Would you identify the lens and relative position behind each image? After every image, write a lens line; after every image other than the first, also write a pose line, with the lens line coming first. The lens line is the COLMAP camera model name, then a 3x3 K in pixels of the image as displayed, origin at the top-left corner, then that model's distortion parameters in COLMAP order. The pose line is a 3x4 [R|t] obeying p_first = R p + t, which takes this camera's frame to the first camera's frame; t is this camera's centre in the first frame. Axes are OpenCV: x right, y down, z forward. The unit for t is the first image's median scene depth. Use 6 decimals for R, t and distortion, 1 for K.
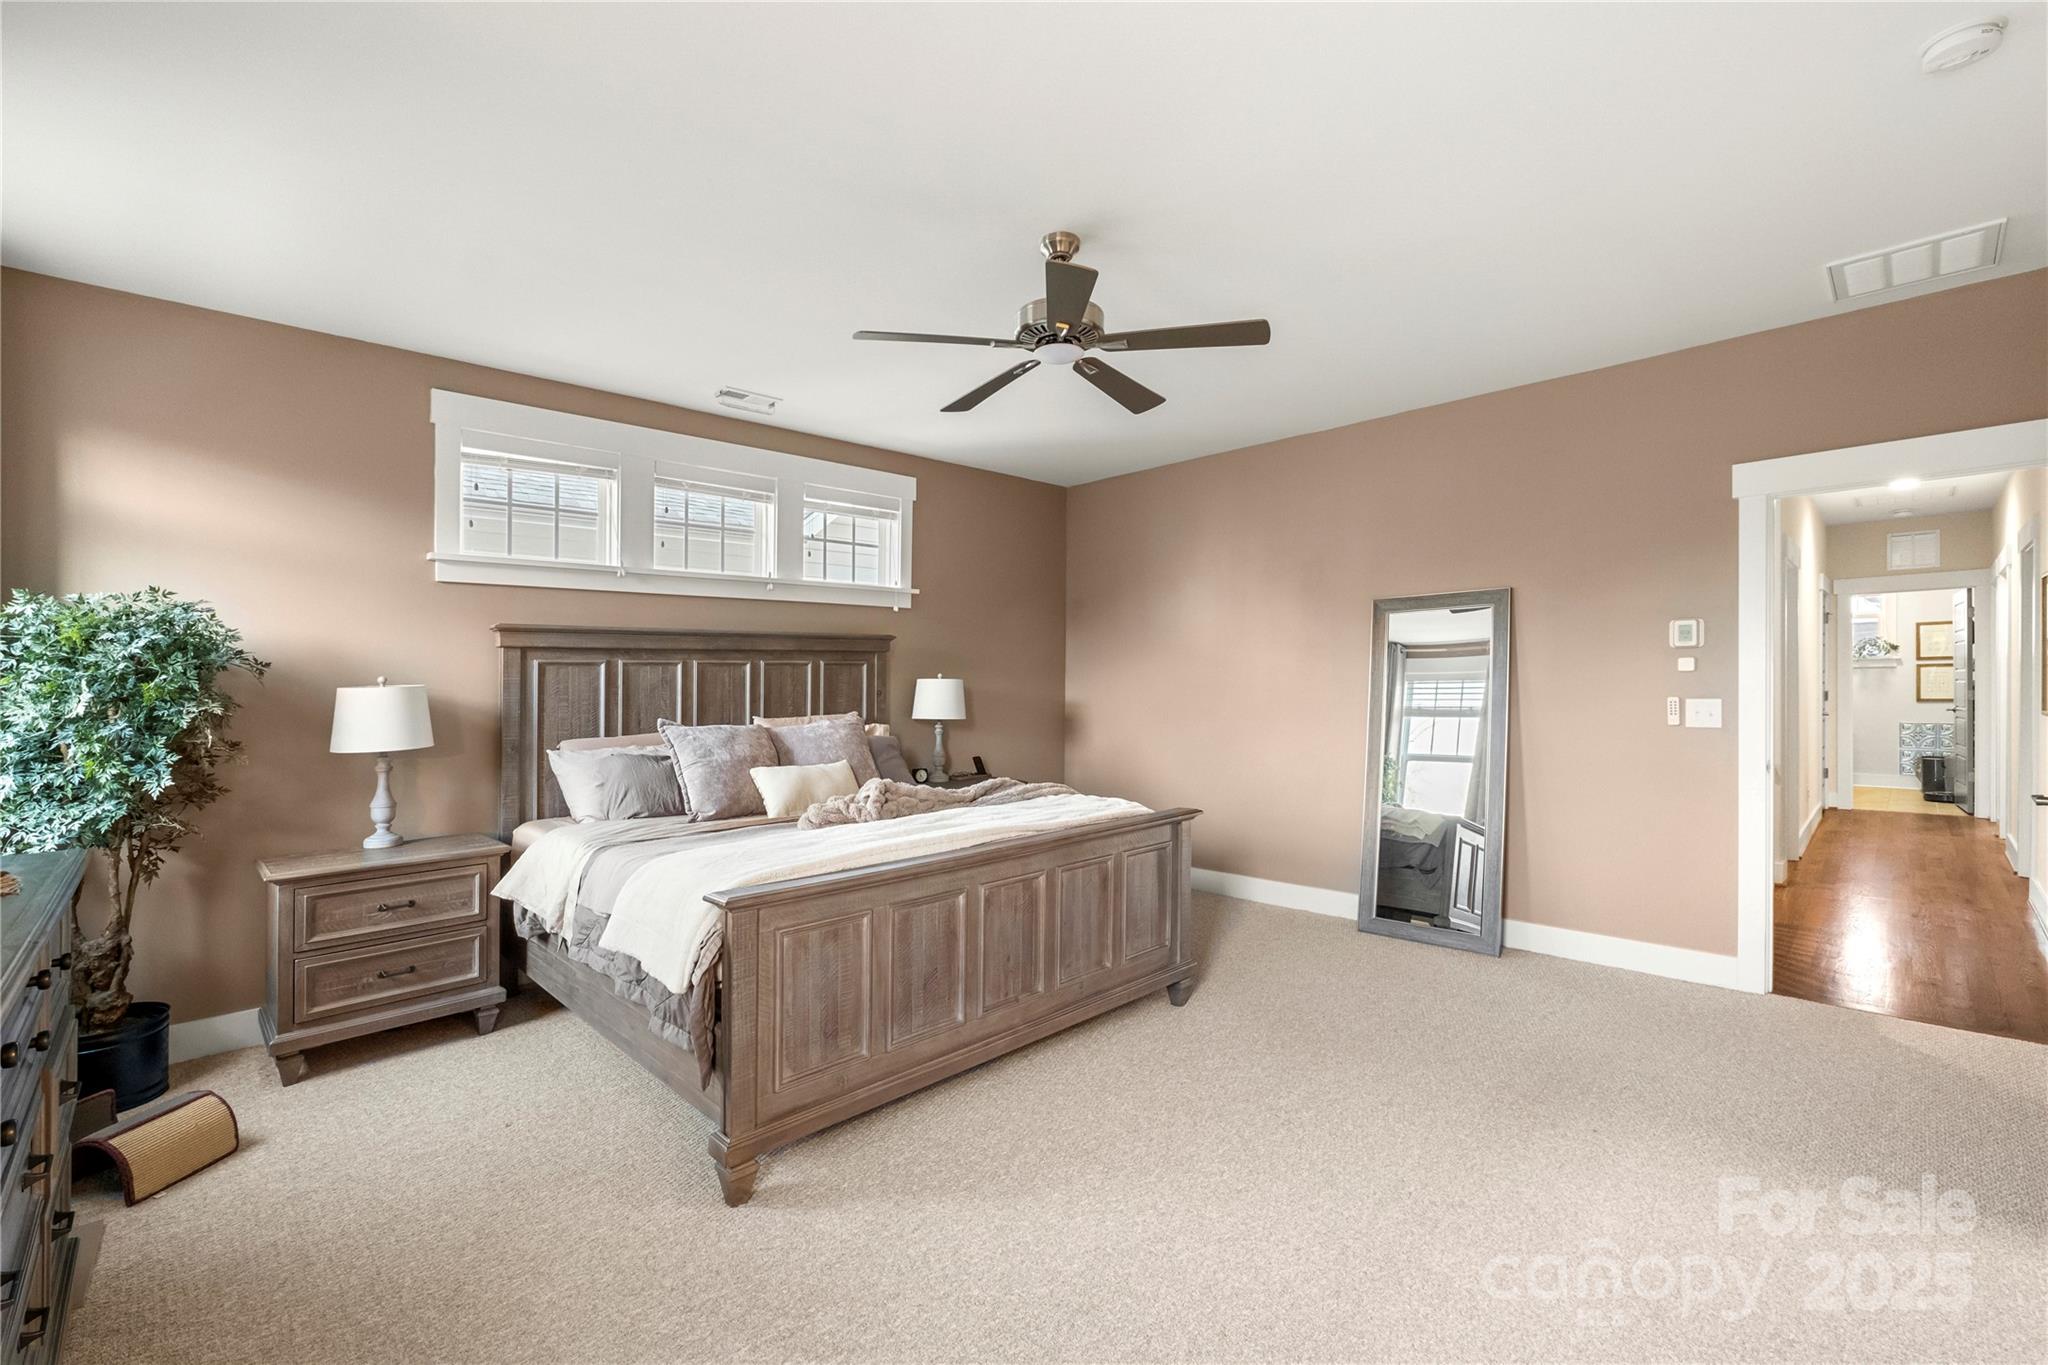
lens RADIAL K [[881.9, 0, 1051.7], [0, 881.9, 697.1], [0, 0, 1]] dist [-0.006365, 0.002152]
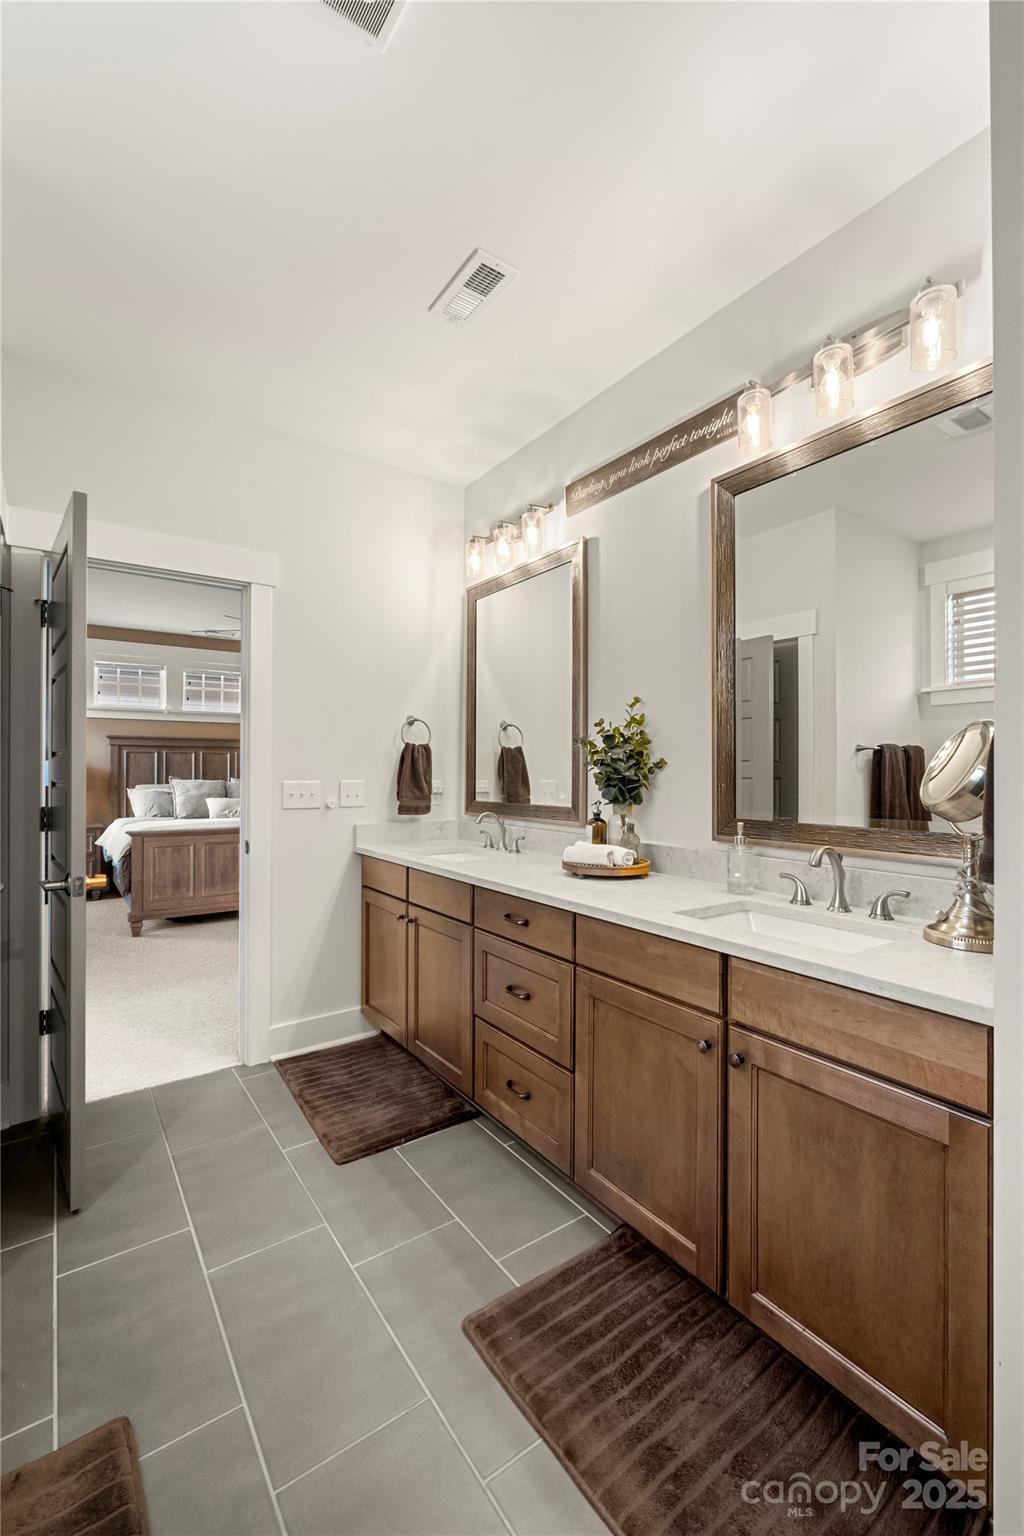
lens RADIAL K [[661.4, 0, 546.2], [0, 661.4, 788.2], [0, 0, 1]] dist [-0.006365, 0.002152]
pose [[0.990365, 0.024718, -0.136257, 0.804620], [-0.022968, 0.999632, 0.014400, 0.007908], [0.136563, -0.011132, 0.990569, -0.623150]]
